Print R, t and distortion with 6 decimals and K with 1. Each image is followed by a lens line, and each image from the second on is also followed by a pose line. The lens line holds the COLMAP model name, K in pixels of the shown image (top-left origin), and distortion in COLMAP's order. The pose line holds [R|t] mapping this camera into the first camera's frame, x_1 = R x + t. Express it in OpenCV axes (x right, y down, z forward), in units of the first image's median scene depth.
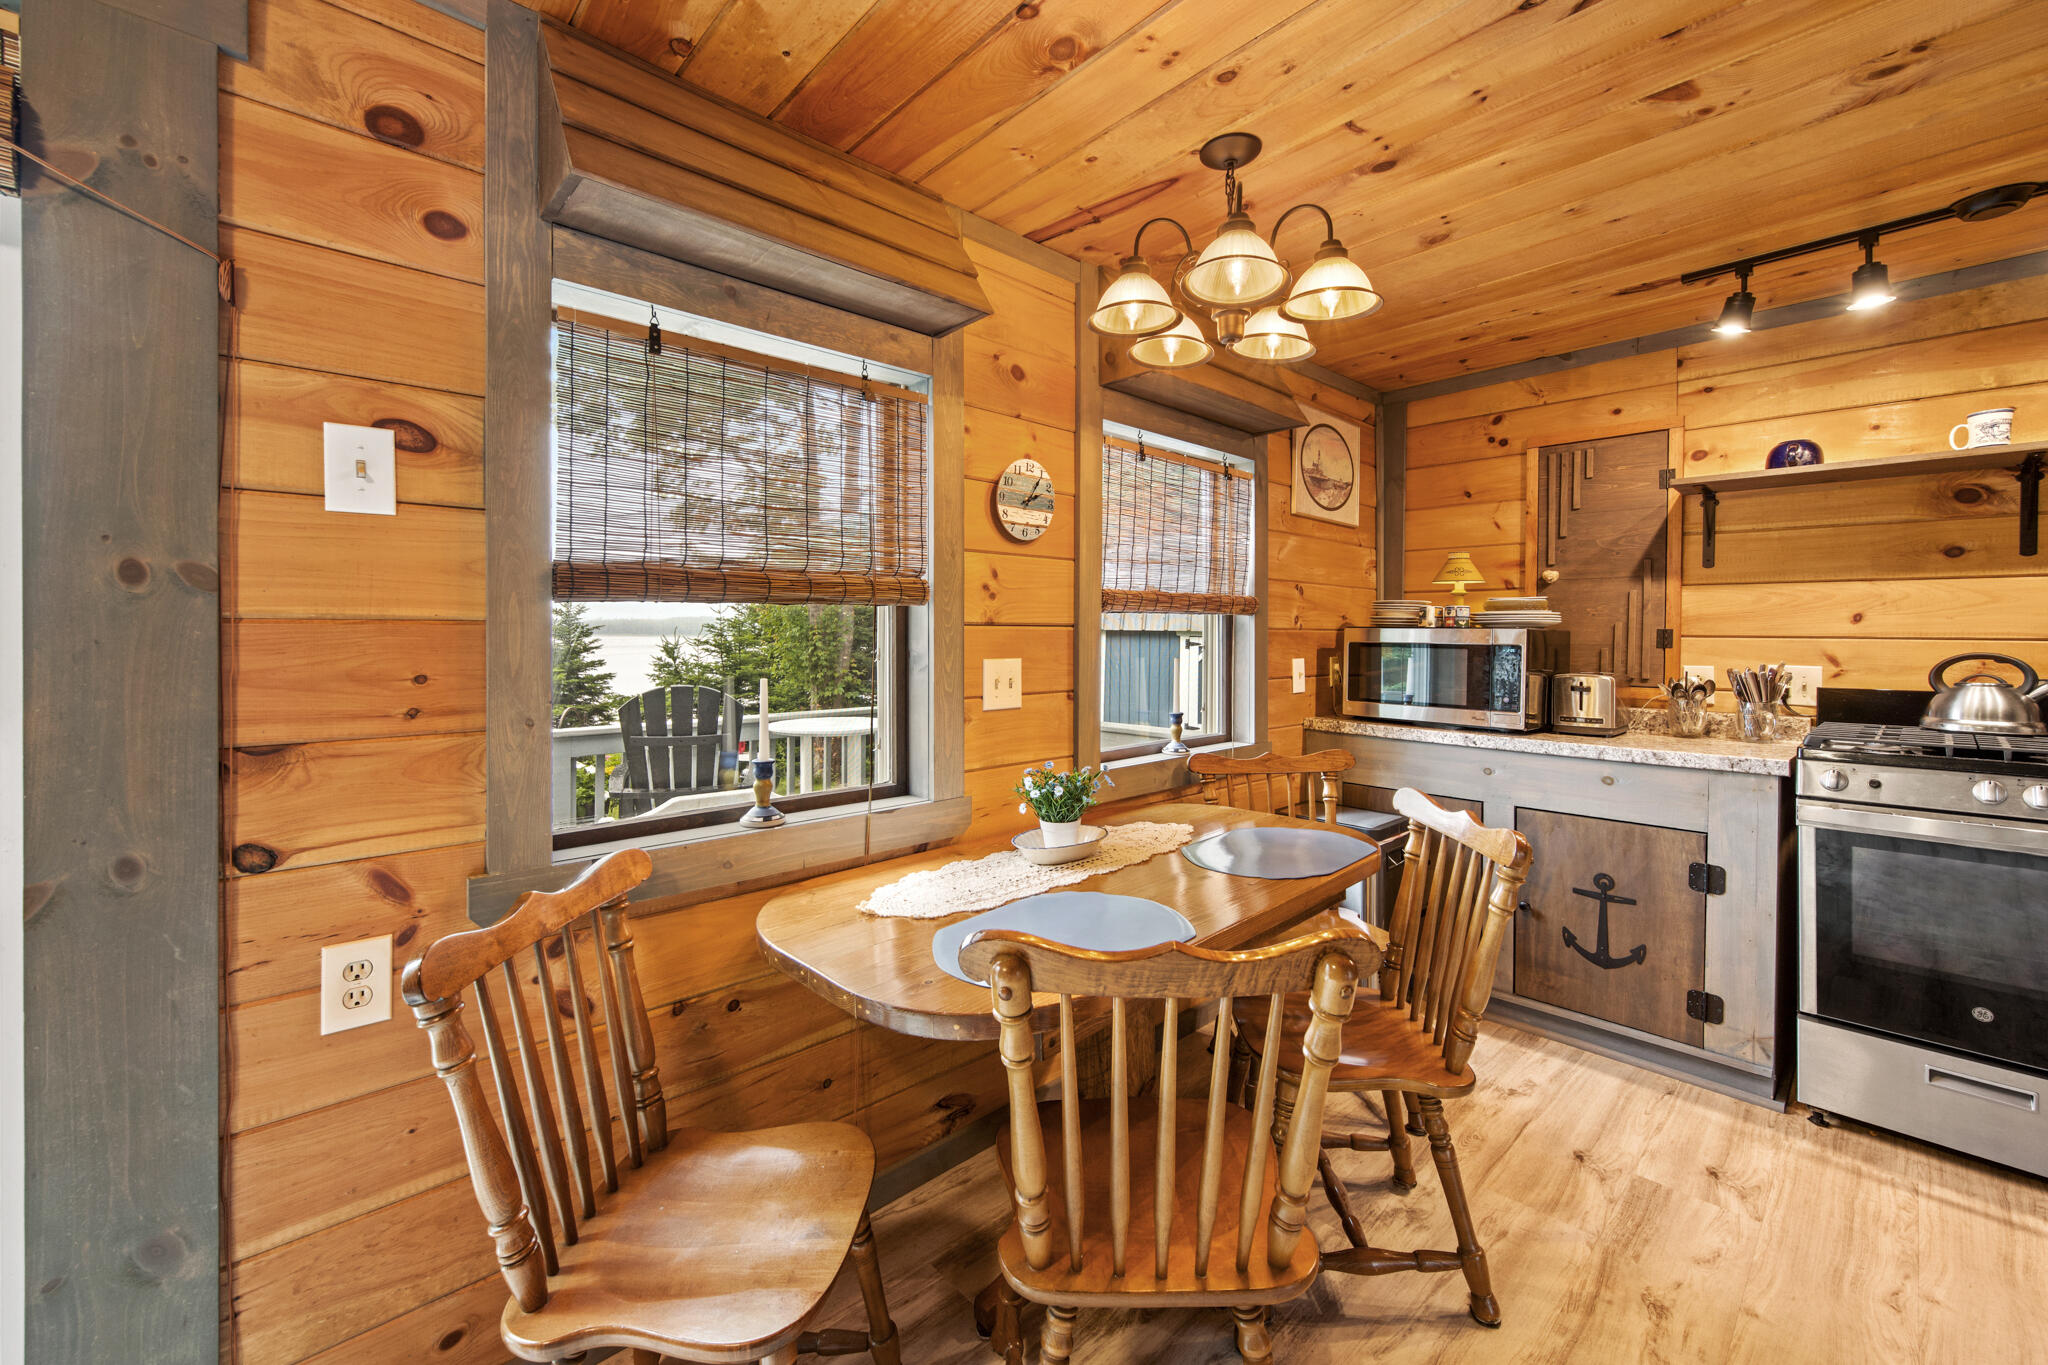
lens RADIAL K [[827.2, 0, 1028.2], [0, 827.2, 637.7], [0, 0, 1]] dist [0.000086, 0.000341]
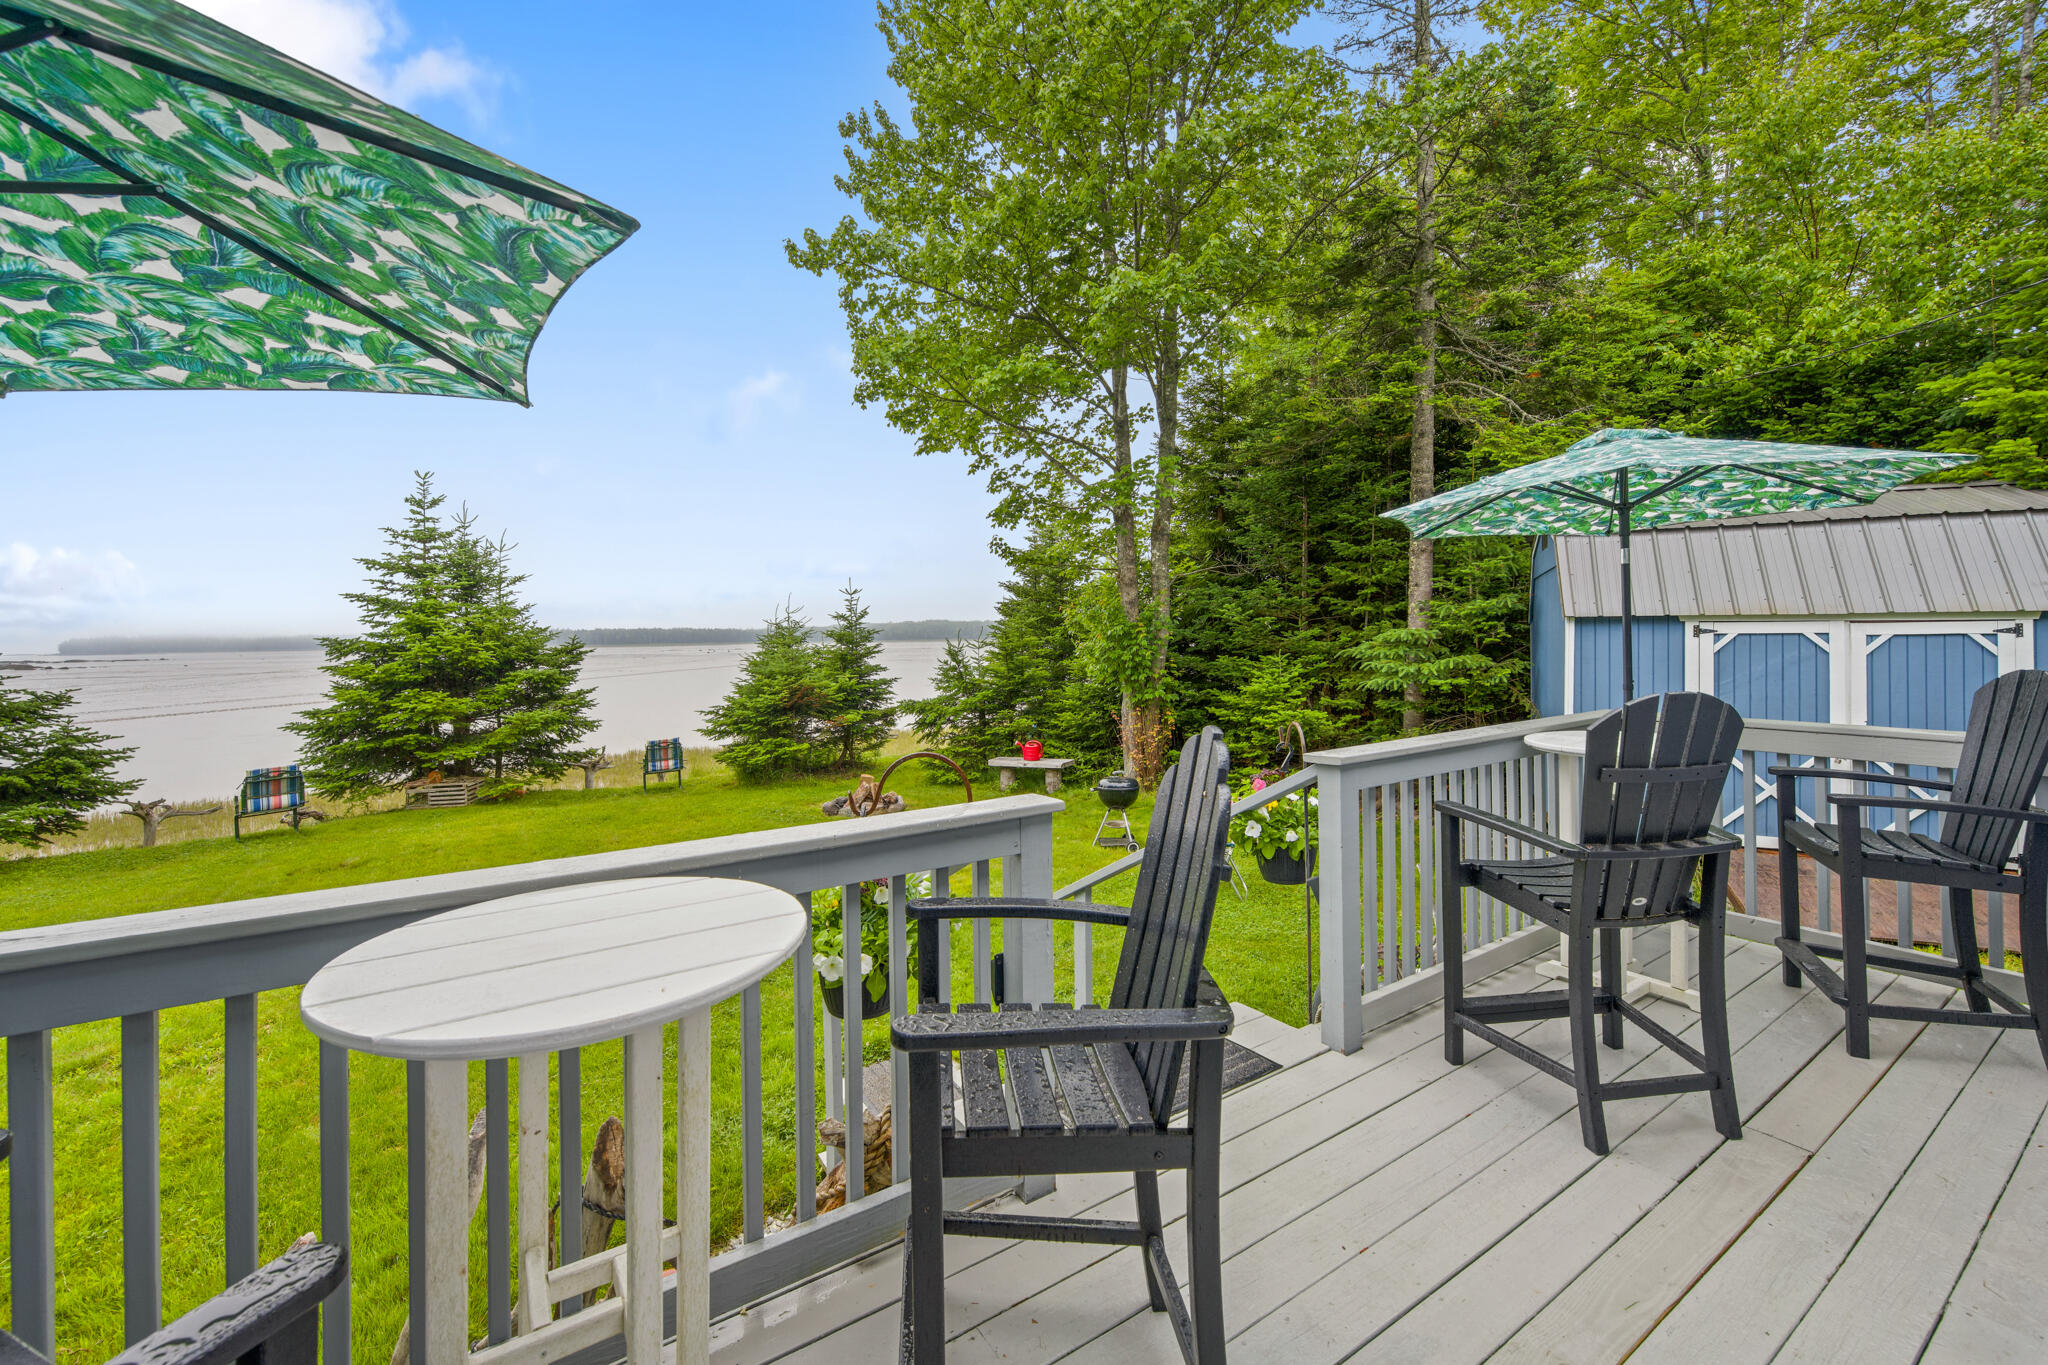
lens RADIAL K [[826.2, 0, 1028.3], [0, 826.2, 630.4], [0, 0, 1]] dist [0.000992, -0.000070]
pose [[0.984530, -0.024661, -0.173475, -1.069346], [0.023146, 0.999674, -0.010752, 0.001771], [0.173683, 0.006570, 0.984780, 0.336437]]
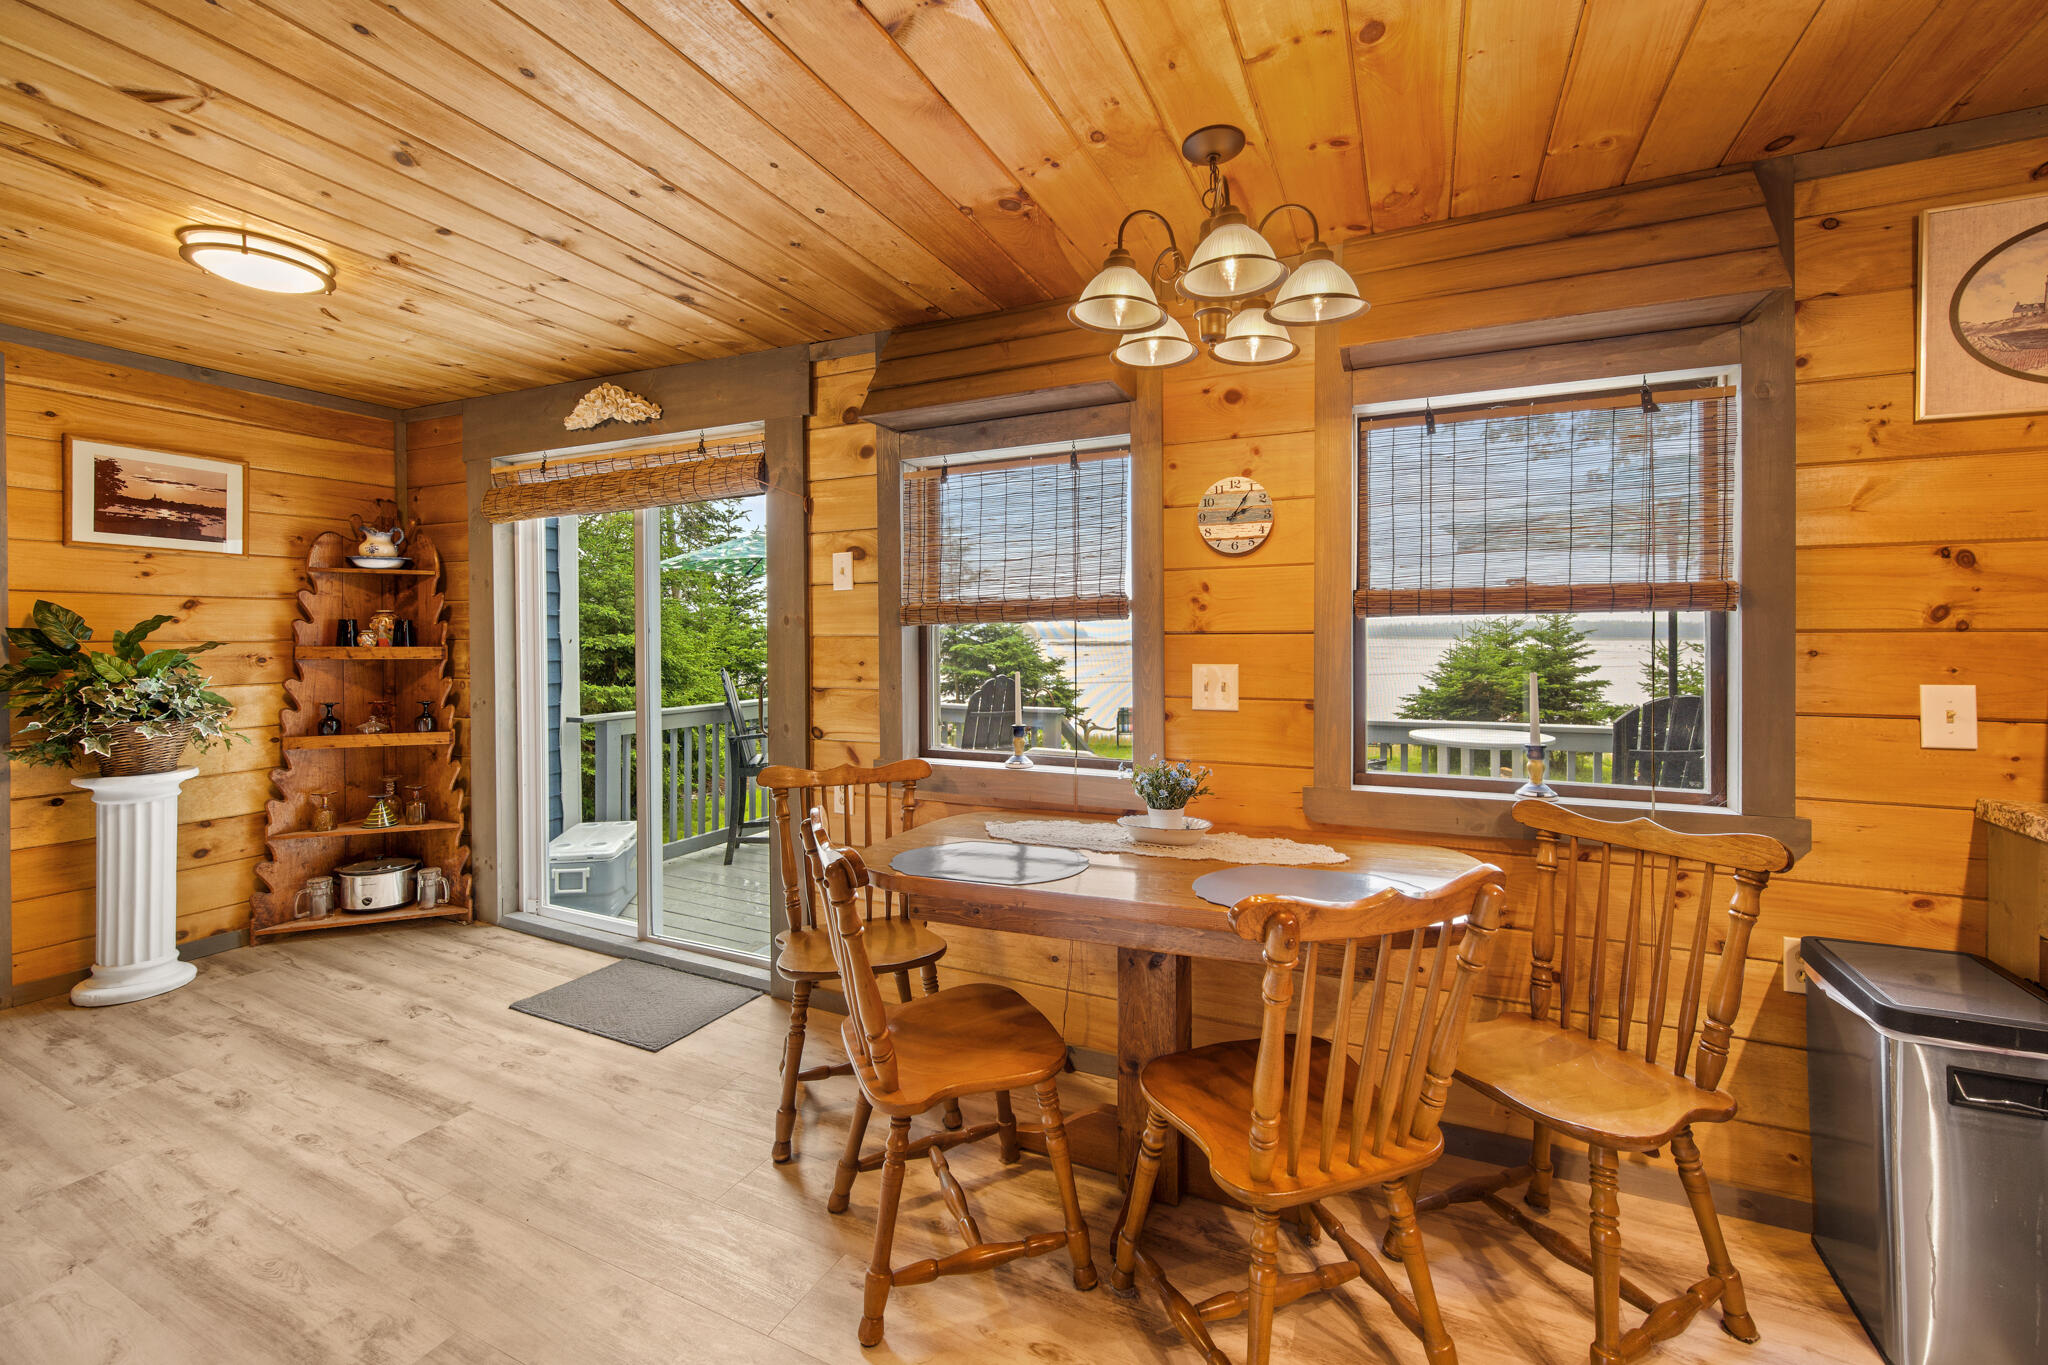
lens RADIAL K [[830.8, 0, 1028.3], [0, 830.8, 643.2], [0, 0, 1]] dist [0.001398, 0.000165]
pose [[0.374926, 0.001269, -0.927054, 0.742544], [-0.000055, 0.999999, 0.001347, -0.003158], [0.927055, -0.000454, 0.374926, 0.298062]]
